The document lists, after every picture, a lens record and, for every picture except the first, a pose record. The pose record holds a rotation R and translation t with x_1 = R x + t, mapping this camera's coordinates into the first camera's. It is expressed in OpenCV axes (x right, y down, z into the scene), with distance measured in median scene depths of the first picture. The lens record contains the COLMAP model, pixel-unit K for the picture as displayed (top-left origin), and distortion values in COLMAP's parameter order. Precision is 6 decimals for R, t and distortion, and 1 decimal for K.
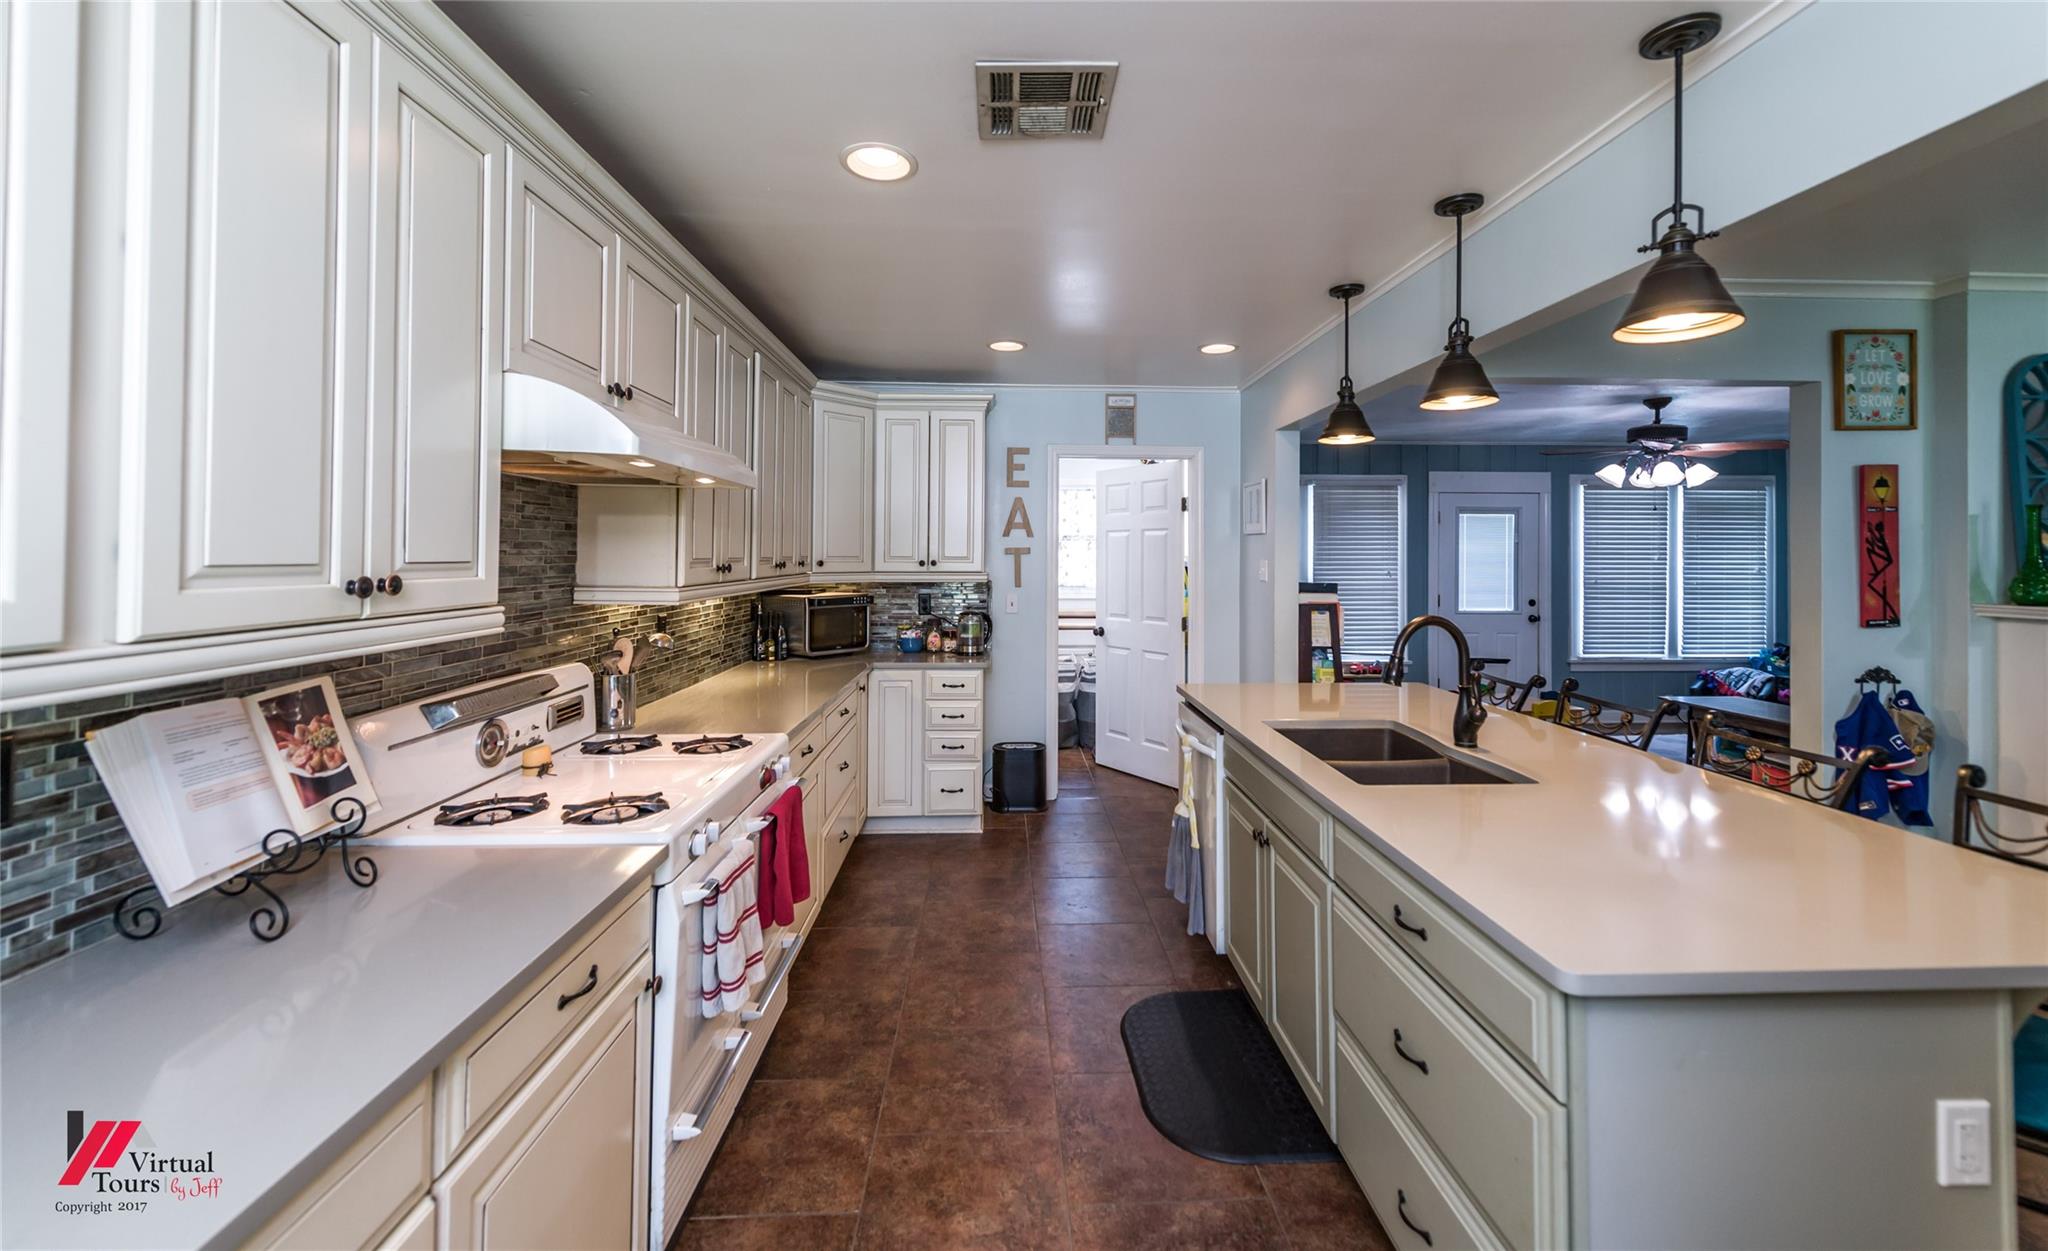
lens RADIAL K [[811.1, 0, 1037.5], [0, 811.1, 549.8], [0, 0, 1]] dist [0.009874, -0.001462]
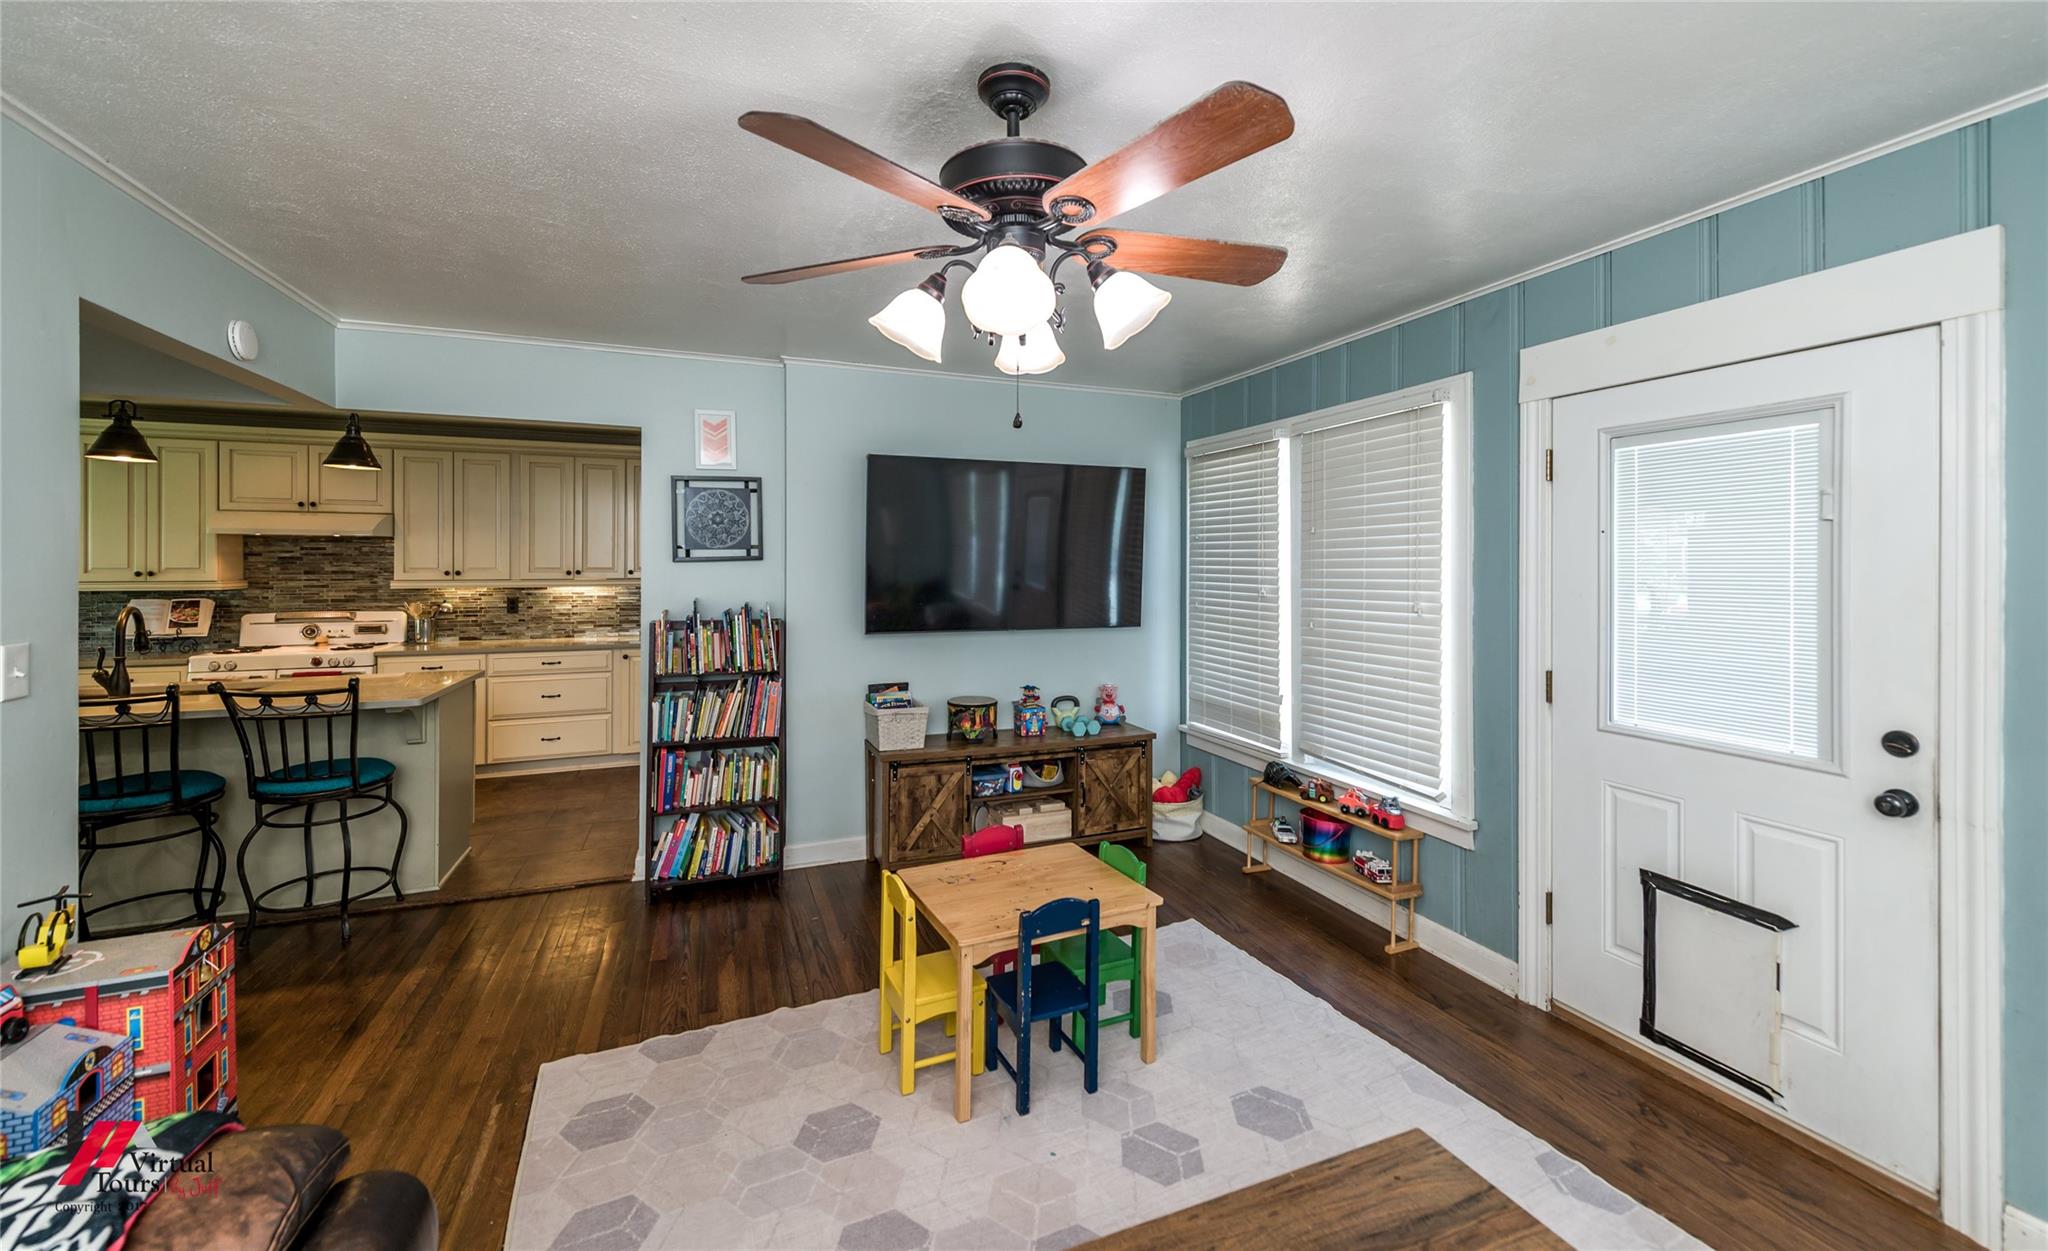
lens RADIAL K [[811.1, 0, 1028.7], [0, 811.1, 558.8], [0, 0, 1]] dist [0.009874, -0.001462]
pose [[0.331700, -0.009912, -0.943333, 1.764028], [0.006659, 0.999944, -0.008165, 0.012106], [0.943361, -0.003573, 0.331748, 1.486160]]
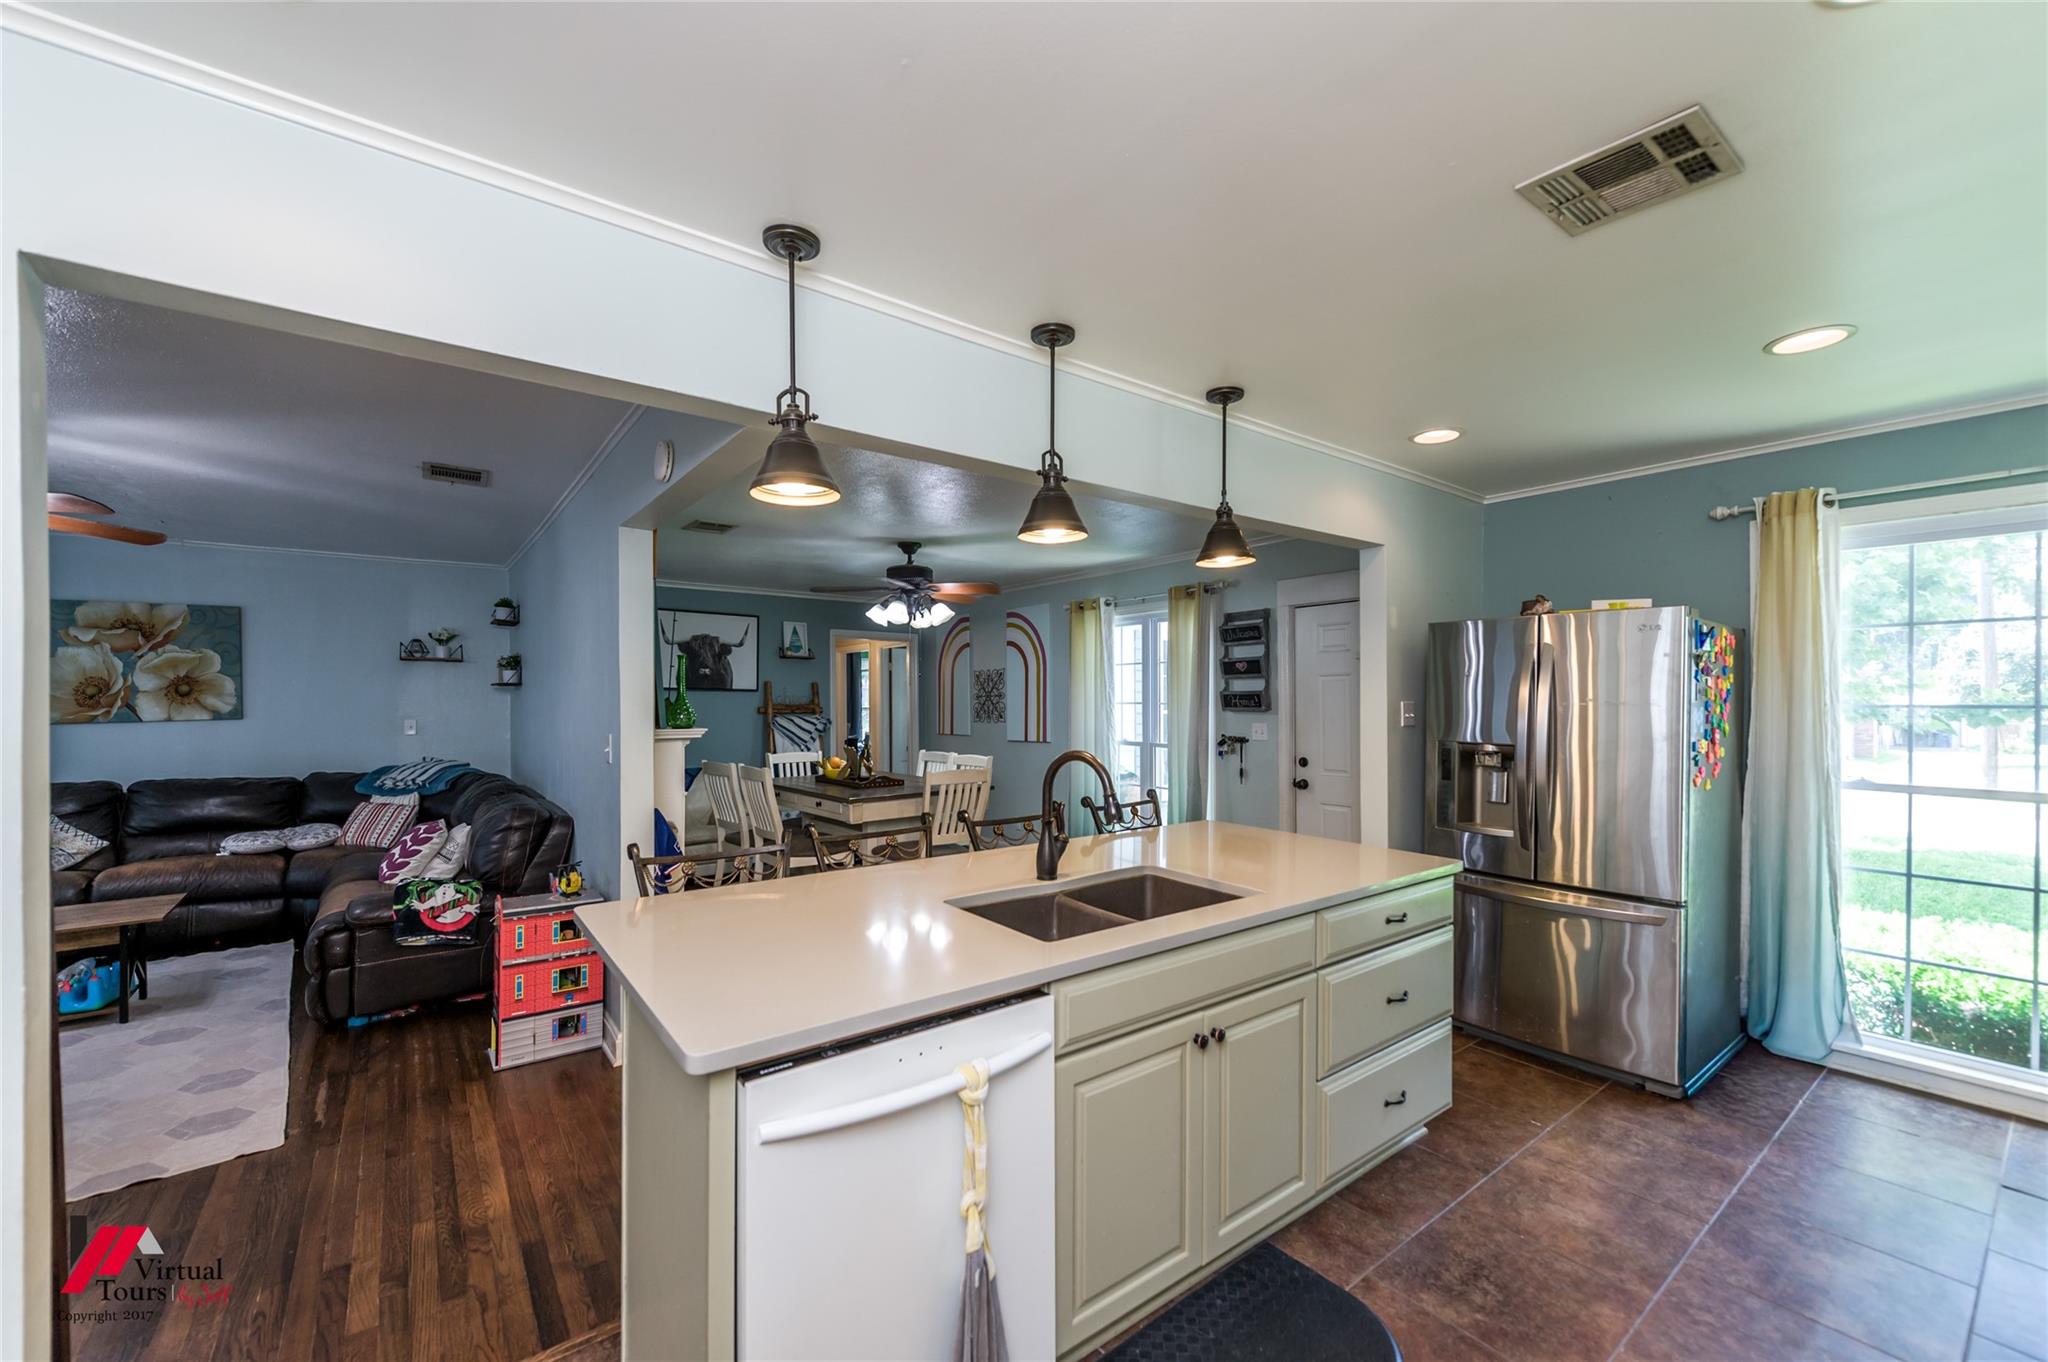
lens RADIAL K [[808.6, 0, 1023.5], [0, 808.6, 705.2], [0, 0, 1]] dist [0.005692, -0.001109]
pose [[-0.575273, -0.009119, 0.817911, -0.197894], [-0.006527, 0.999957, 0.006557, 0.014496], [-0.817936, -0.001566, -0.575308, 1.173807]]
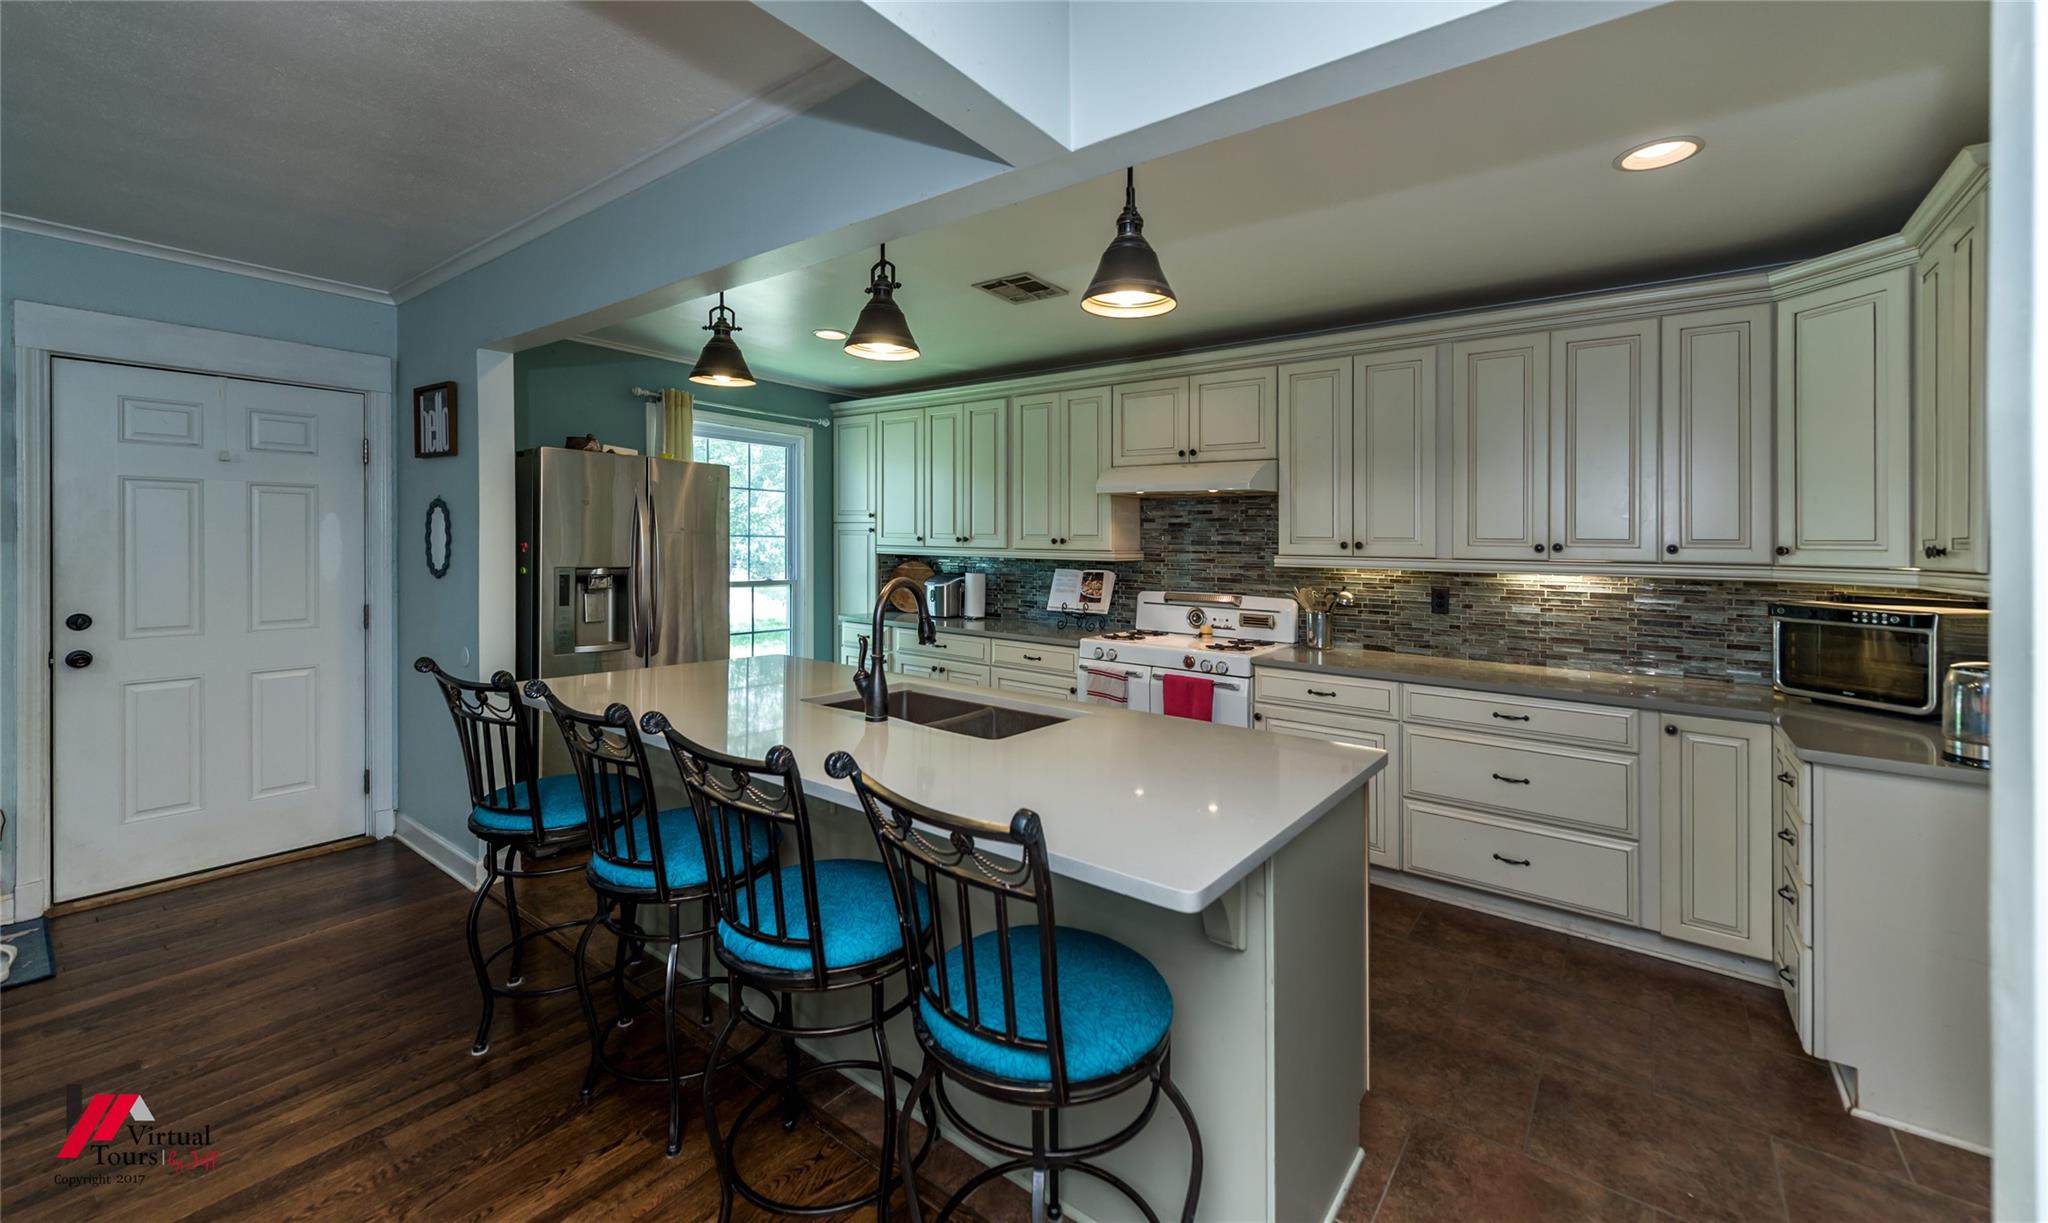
lens RADIAL K [[805.5, 0, 1020.5], [0, 805.5, 512.9], [0, 0, 1]] dist [0.002026, -0.000558]
pose [[-0.639573, -0.044412, -0.767446, 0.831367], [-0.015335, 0.998868, -0.045024, 0.033148], [0.768577, -0.017027, -0.639530, 1.254510]]
